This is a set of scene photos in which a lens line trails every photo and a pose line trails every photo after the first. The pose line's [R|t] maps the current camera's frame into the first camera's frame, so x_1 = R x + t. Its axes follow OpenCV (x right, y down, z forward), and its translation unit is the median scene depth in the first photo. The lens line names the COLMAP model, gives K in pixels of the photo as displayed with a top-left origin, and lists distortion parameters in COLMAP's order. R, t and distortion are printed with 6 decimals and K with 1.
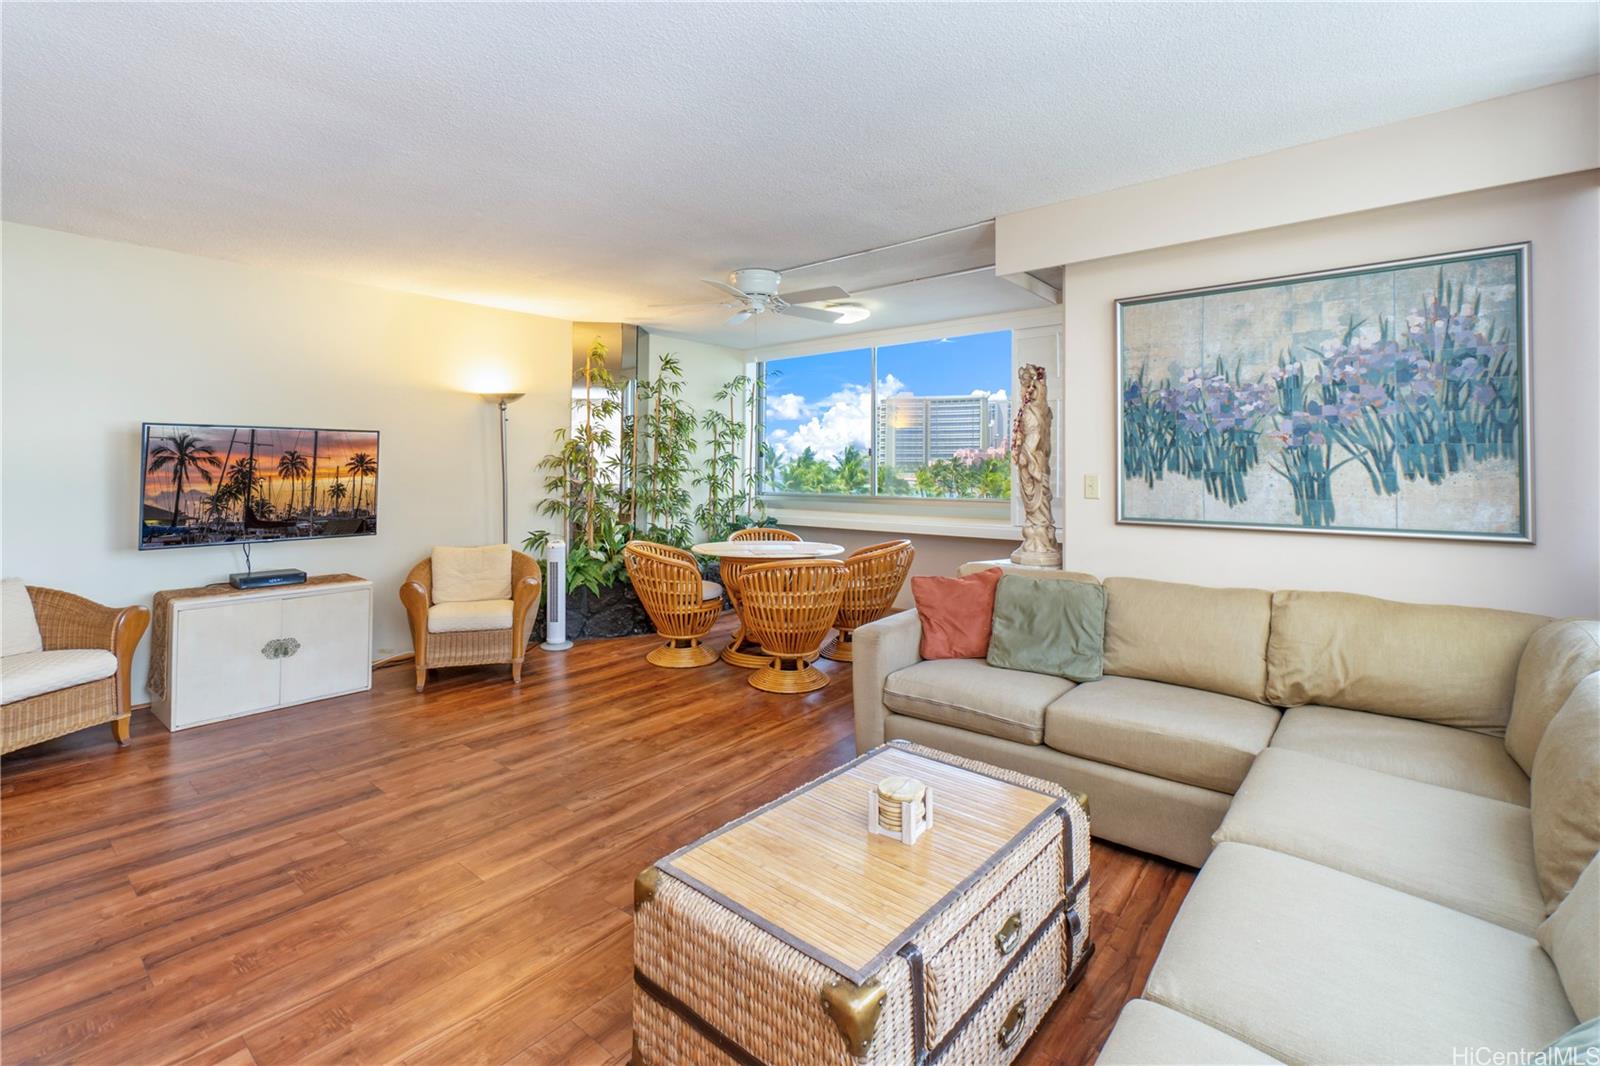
lens RADIAL K [[761.3, 0, 798.7], [0, 761.3, 454.6], [0, 0, 1]] dist [-0.000580, 0.000008]
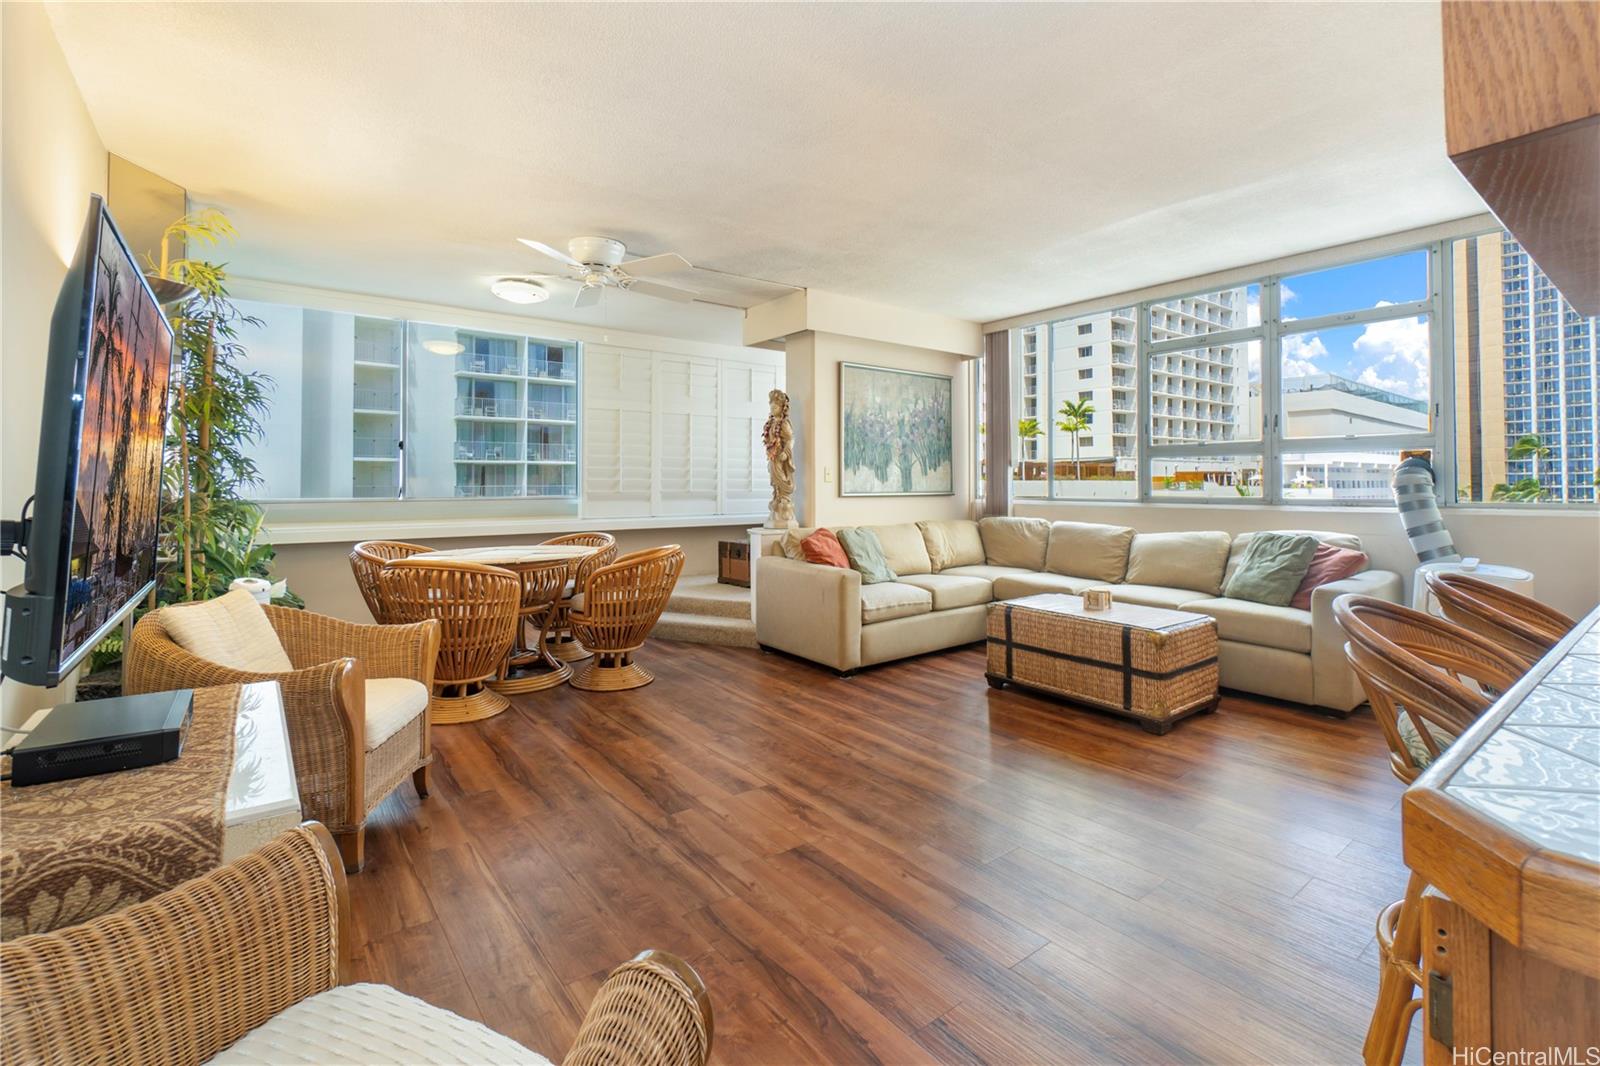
lens RADIAL K [[694.7, 0, 864.5], [0, 694.7, 480.1], [0, 0, 1]] dist [-0.000287, -0.000025]
pose [[0.160446, 0.002208, 0.987042, -1.188318], [-0.011167, 0.999938, -0.000422, 0.061086], [-0.986981, -0.010954, 0.160461, 0.784742]]
